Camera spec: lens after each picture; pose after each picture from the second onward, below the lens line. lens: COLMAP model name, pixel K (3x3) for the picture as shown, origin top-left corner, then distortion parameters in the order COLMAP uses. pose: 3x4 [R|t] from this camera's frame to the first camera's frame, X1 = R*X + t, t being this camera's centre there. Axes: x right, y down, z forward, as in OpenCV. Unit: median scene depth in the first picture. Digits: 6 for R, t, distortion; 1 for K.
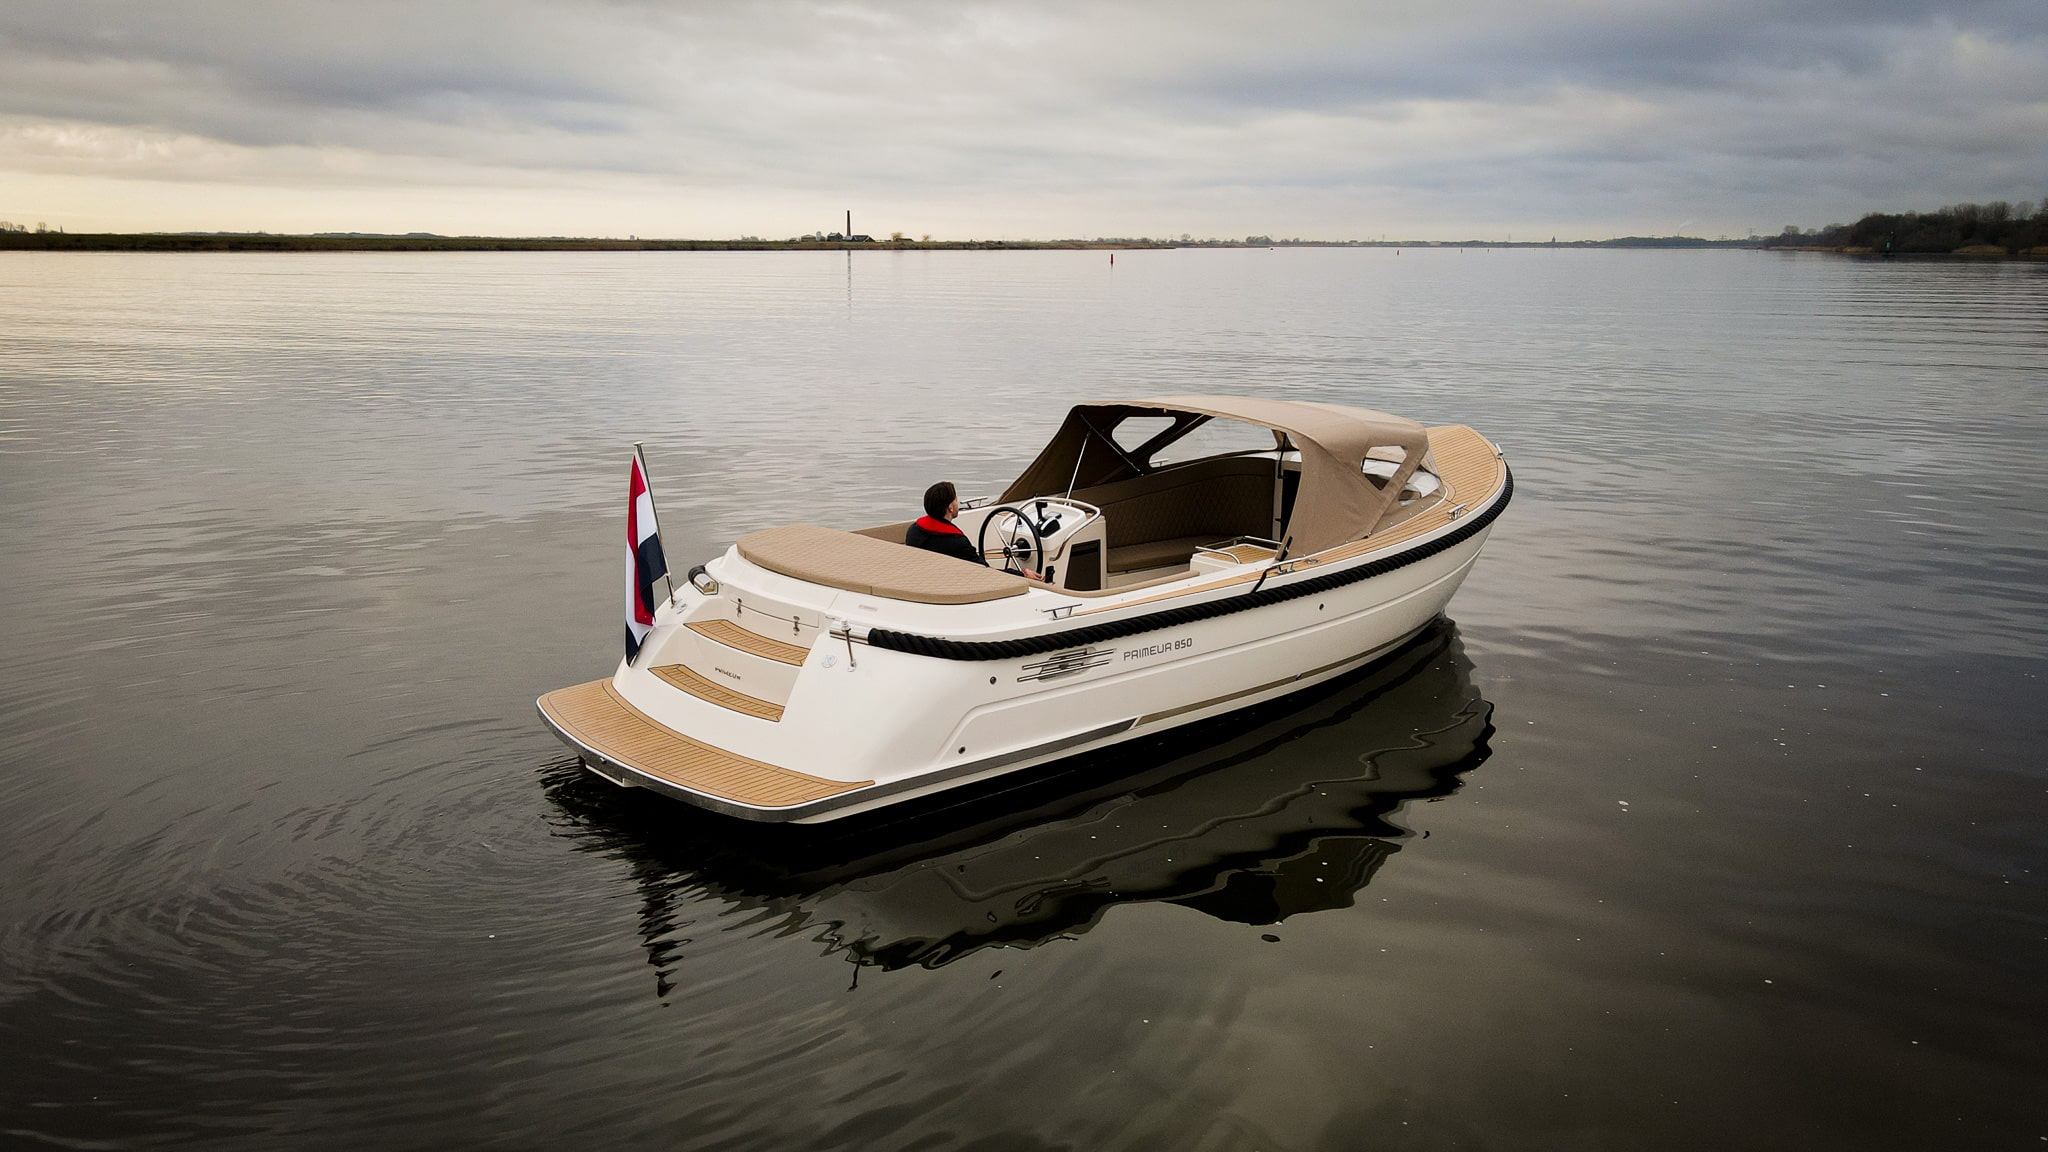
lens RADIAL K [[1492.3, 0, 1024.7], [0, 1492.3, 551.0], [0, 0, 1]] dist [0.034826, 0.006492]
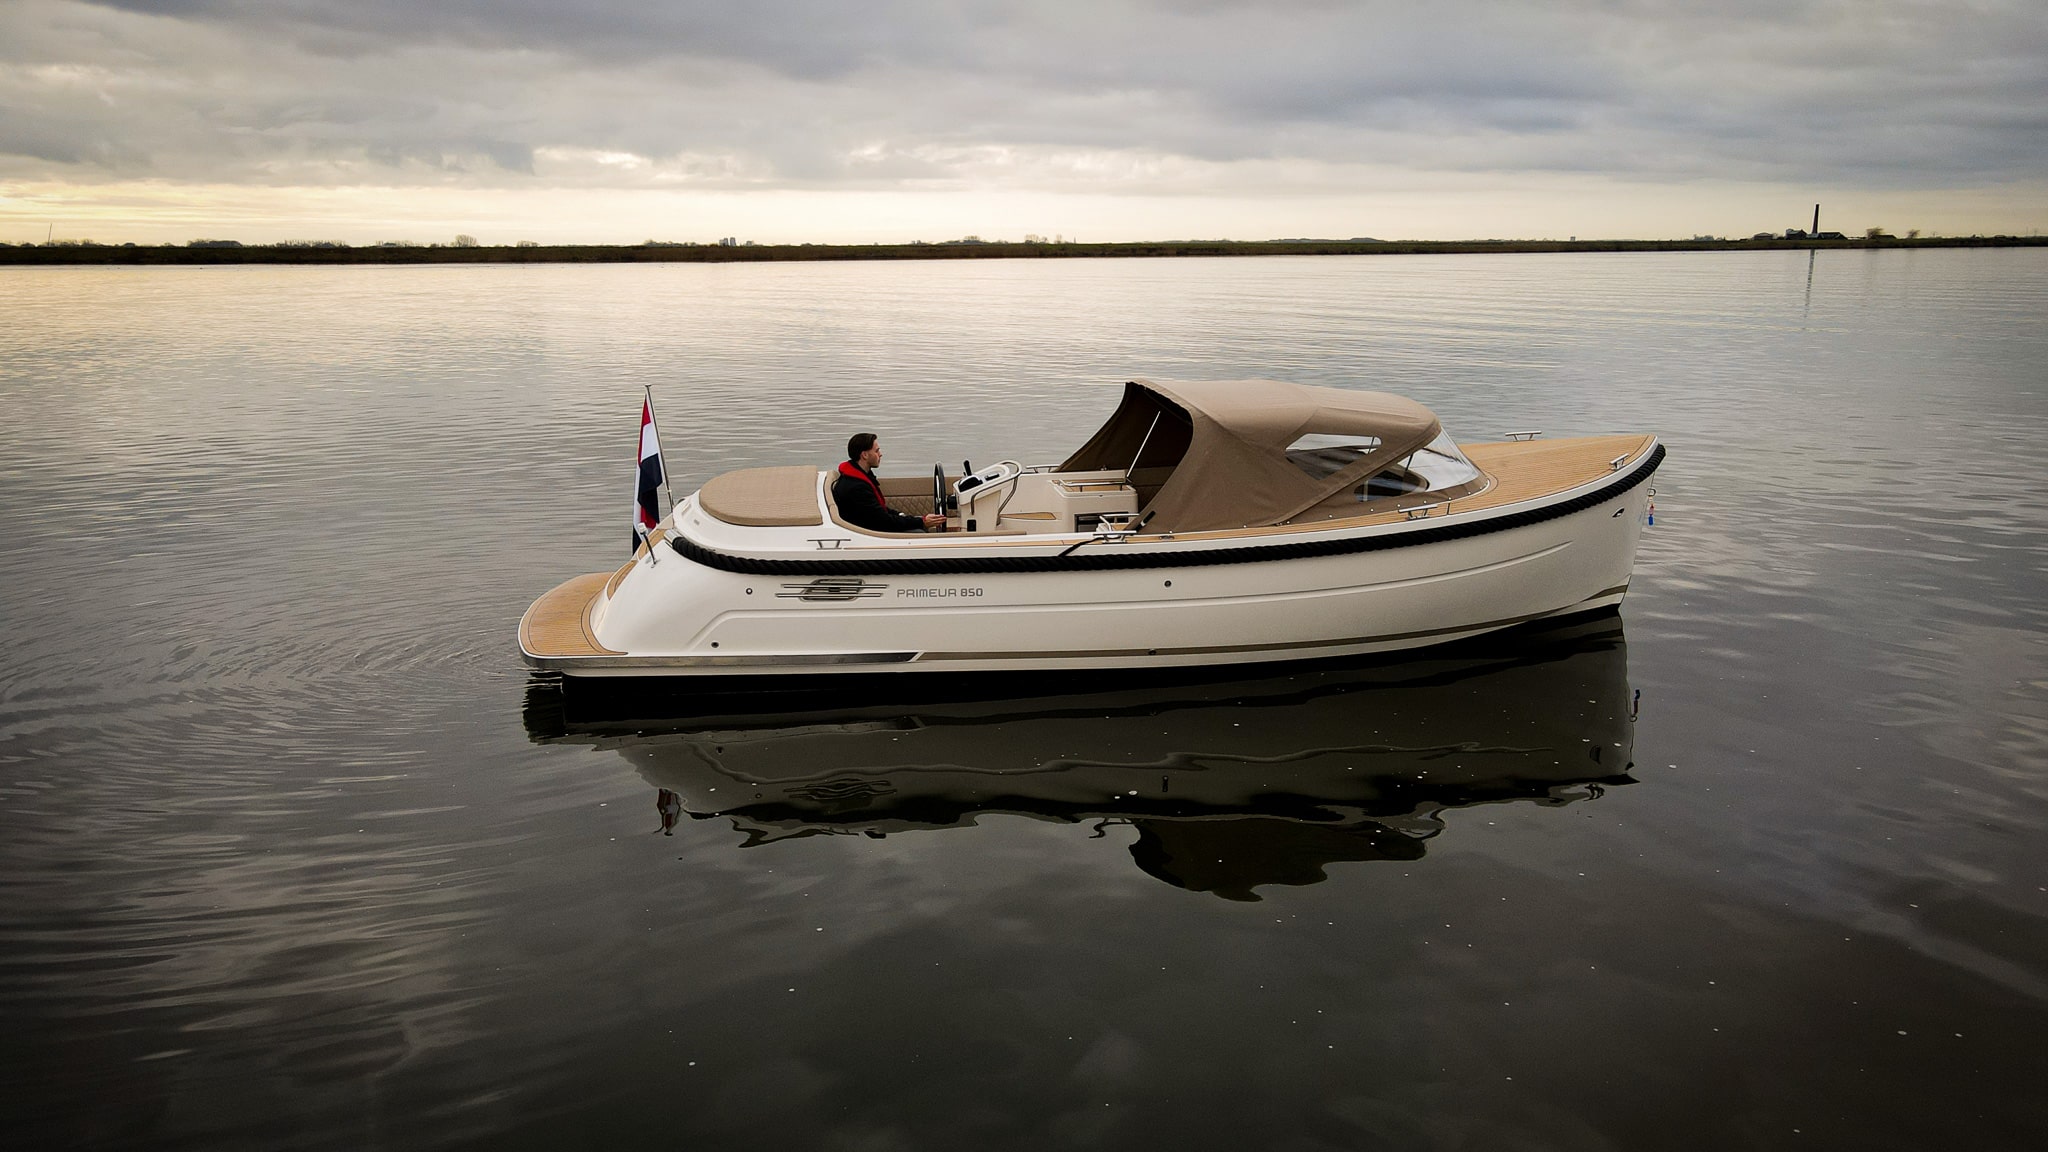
lens RADIAL K [[1533.2, 0, 1024.0], [0, 1533.2, 576.0], [0, 0, 1]] dist [0.027227, 0.008730]
pose [[0.820006, 0.115035, -0.560676, 0.052727], [-0.110562, 0.992980, 0.042031, -0.000022], [0.561575, 0.027524, 0.826968, 0.007341]]
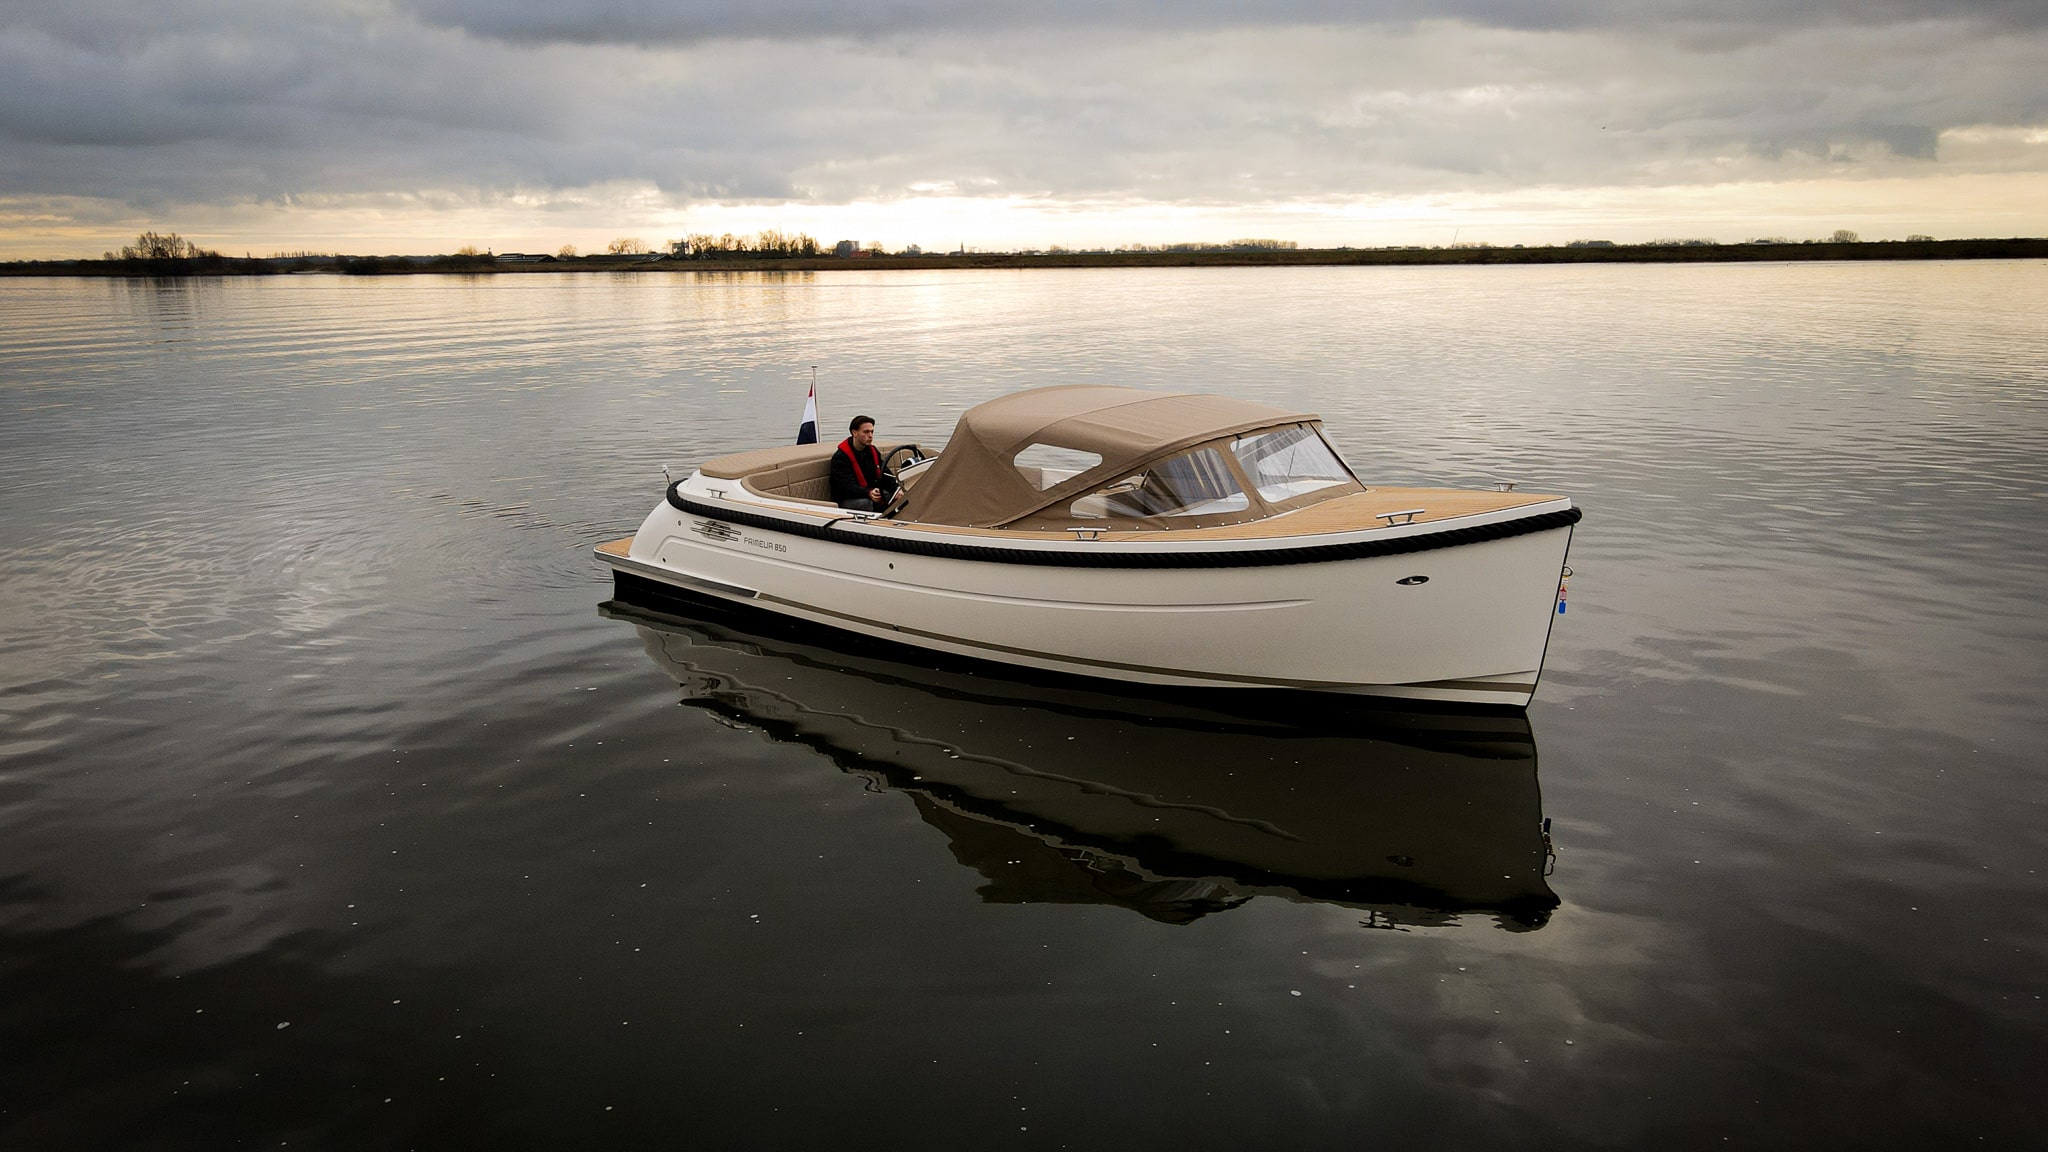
lens RADIAL K [[1576.3, 0, 1024.0], [0, 1576.3, 576.0], [0, 0, 1]] dist [0.010067, 0.006697]
pose [[0.107787, 0.196230, -0.974616, 0.101400], [-0.190873, 0.966174, 0.173421, -0.013227], [0.975679, 0.167335, 0.141595, 0.070841]]
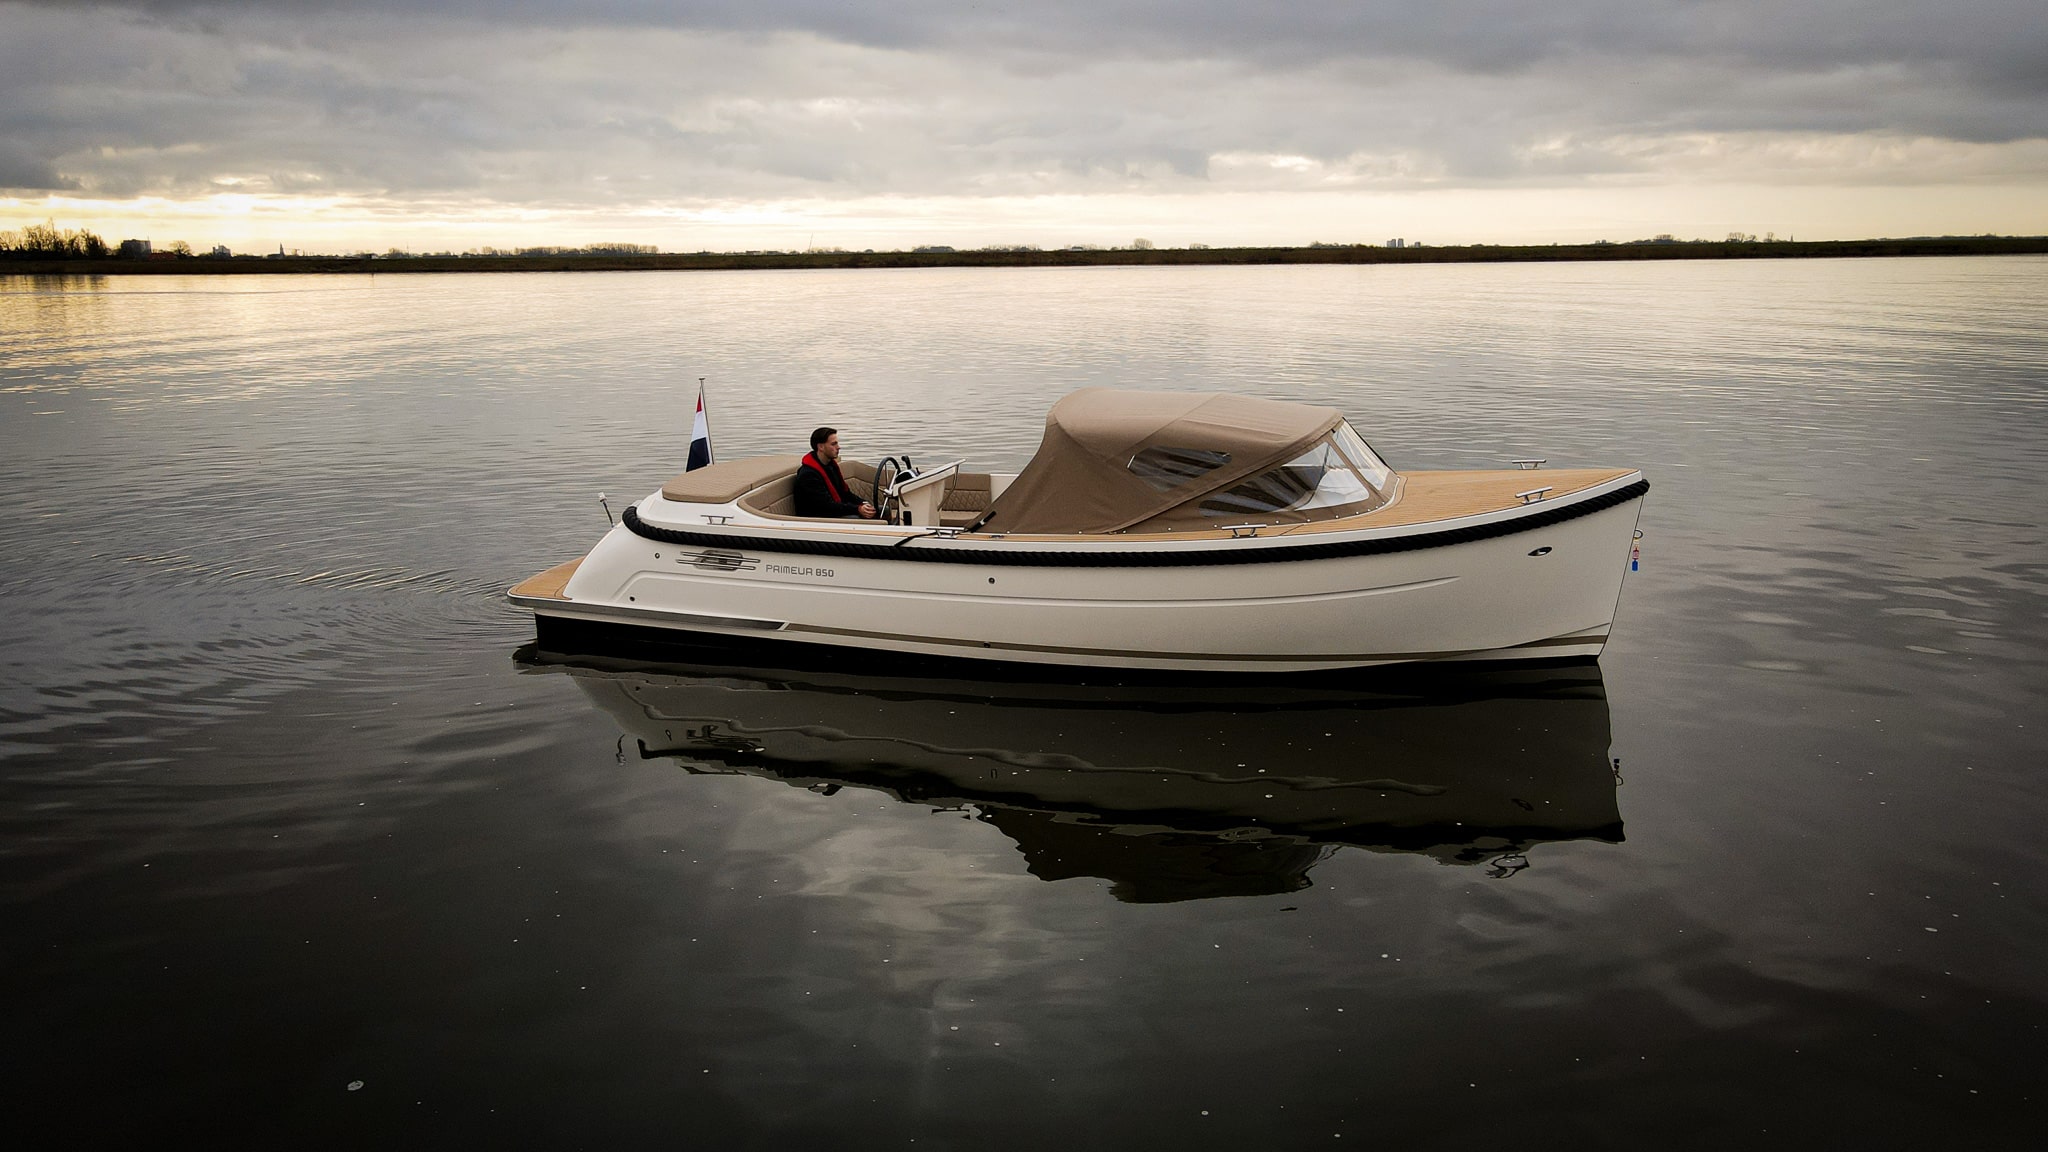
lens RADIAL K [[1546.4, 0, 1032.6], [0, 1546.4, 614.8], [0, 0, 1]] dist [-0.013913, 0.062249]
pose [[0.505171, 0.191971, -0.841397, 0.086214], [-0.166455, 0.978313, 0.123270, -0.005928], [0.846815, 0.077782, 0.526170, 0.034355]]
